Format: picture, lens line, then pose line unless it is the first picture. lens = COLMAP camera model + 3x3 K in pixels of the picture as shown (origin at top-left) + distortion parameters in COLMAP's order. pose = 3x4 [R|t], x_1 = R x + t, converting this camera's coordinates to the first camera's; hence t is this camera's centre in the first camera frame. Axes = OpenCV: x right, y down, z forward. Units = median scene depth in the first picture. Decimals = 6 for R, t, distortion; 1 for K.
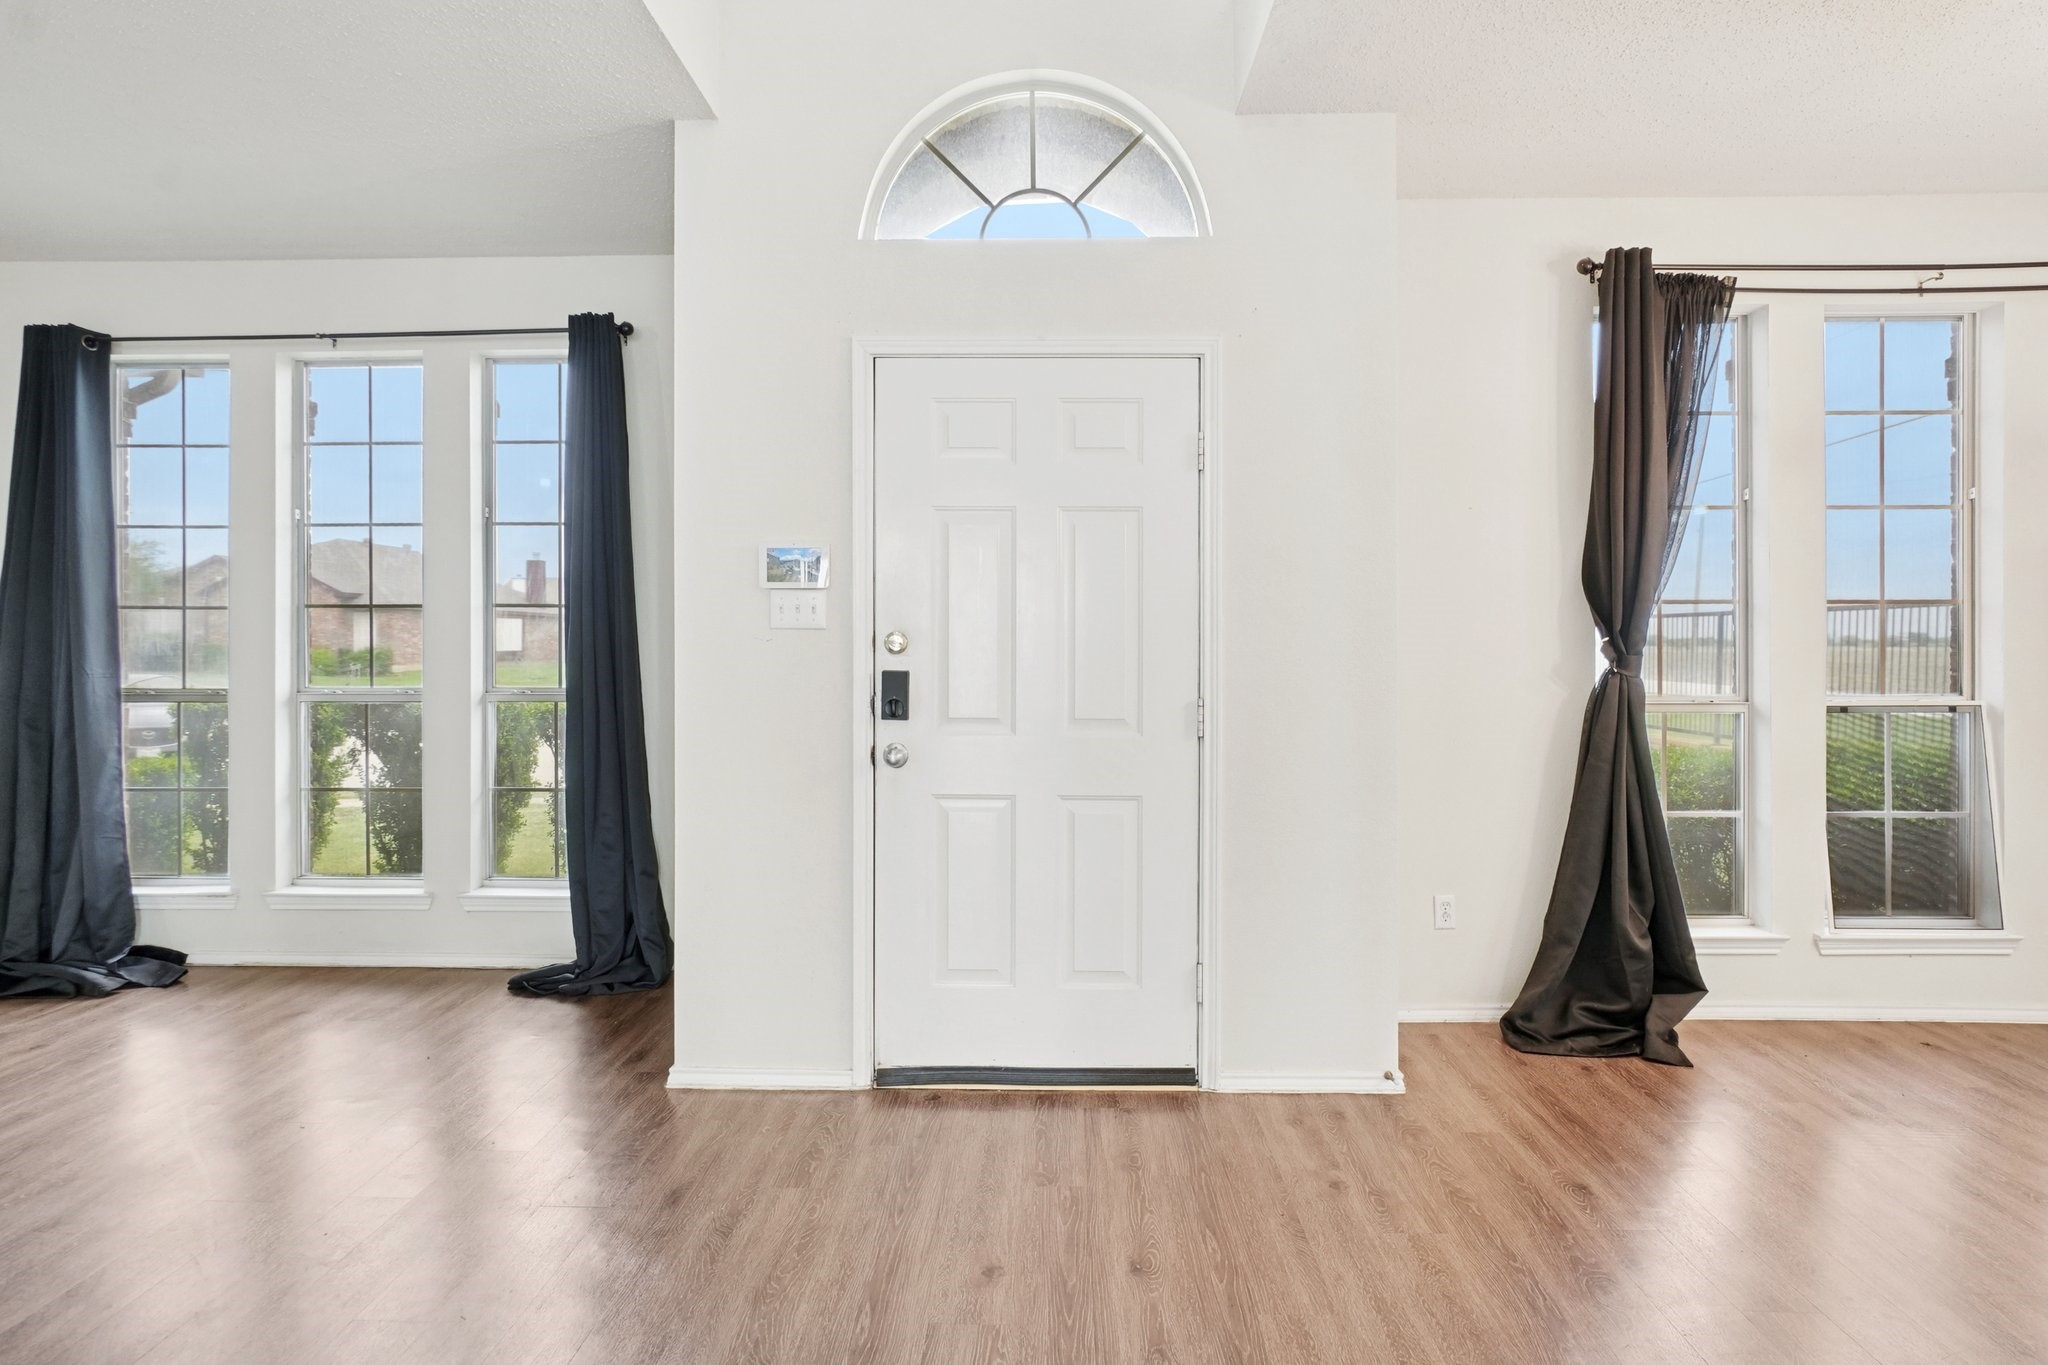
lens RADIAL K [[1097.2, 0, 1016.2], [0, 1097.2, 651.9], [0, 0, 1]] dist [-0.058390, 0.029833]
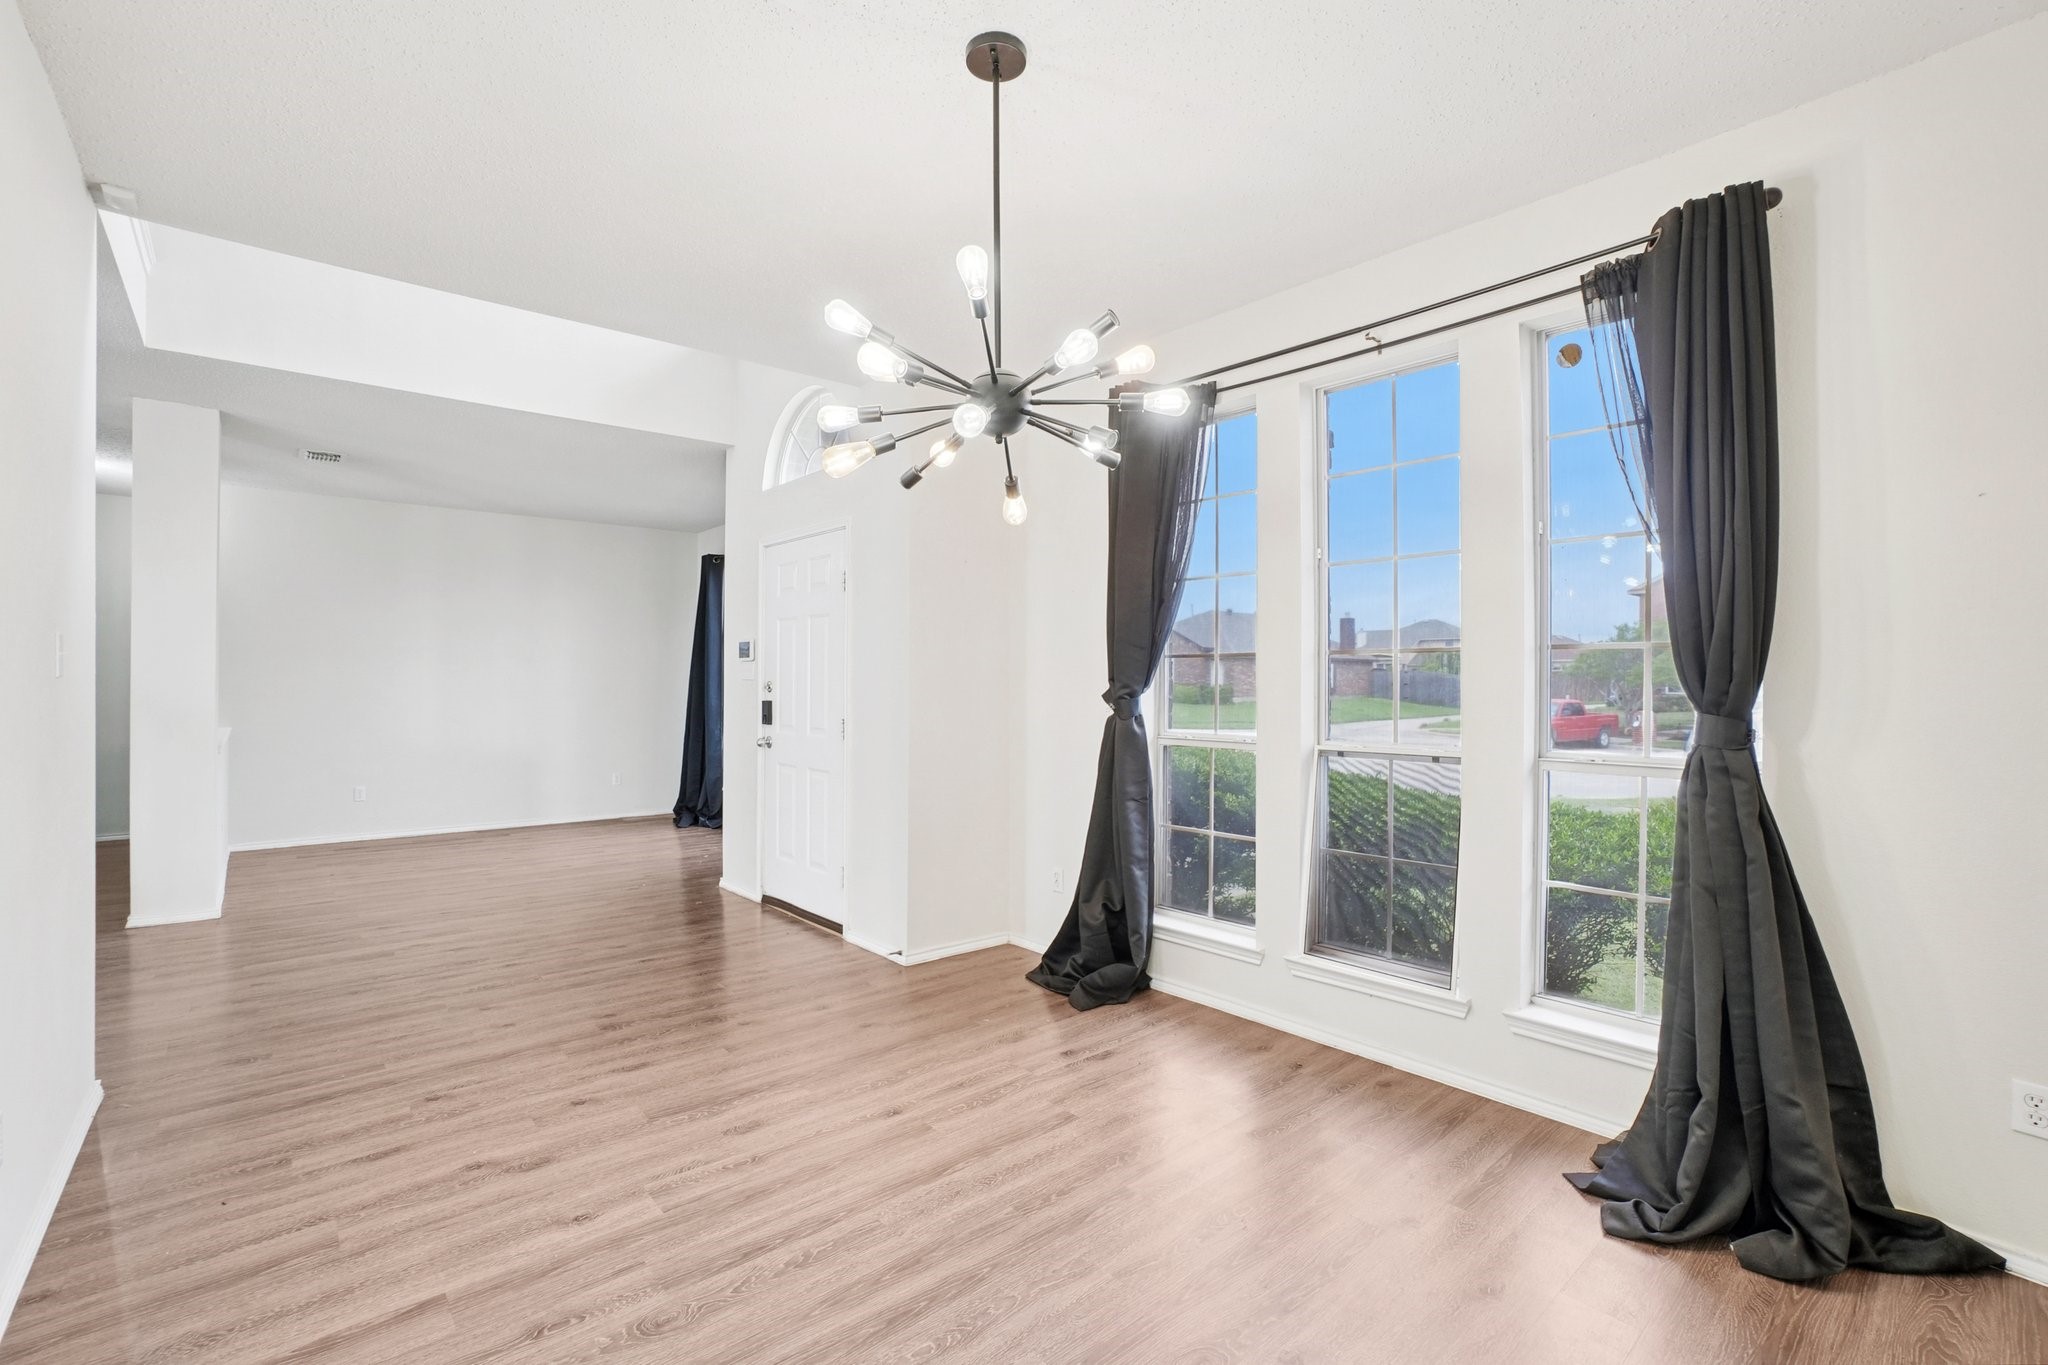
lens RADIAL K [[881.6, 0, 1024.0], [0, 881.6, 682.5], [0, 0, 1]] dist [-0.046868, 0.000200]
pose [[0.697214, 0.002628, -0.716859, 1.230309], [-0.008026, 0.999959, -0.004141, -0.011267], [0.716818, 0.008641, 0.697206, 0.176793]]
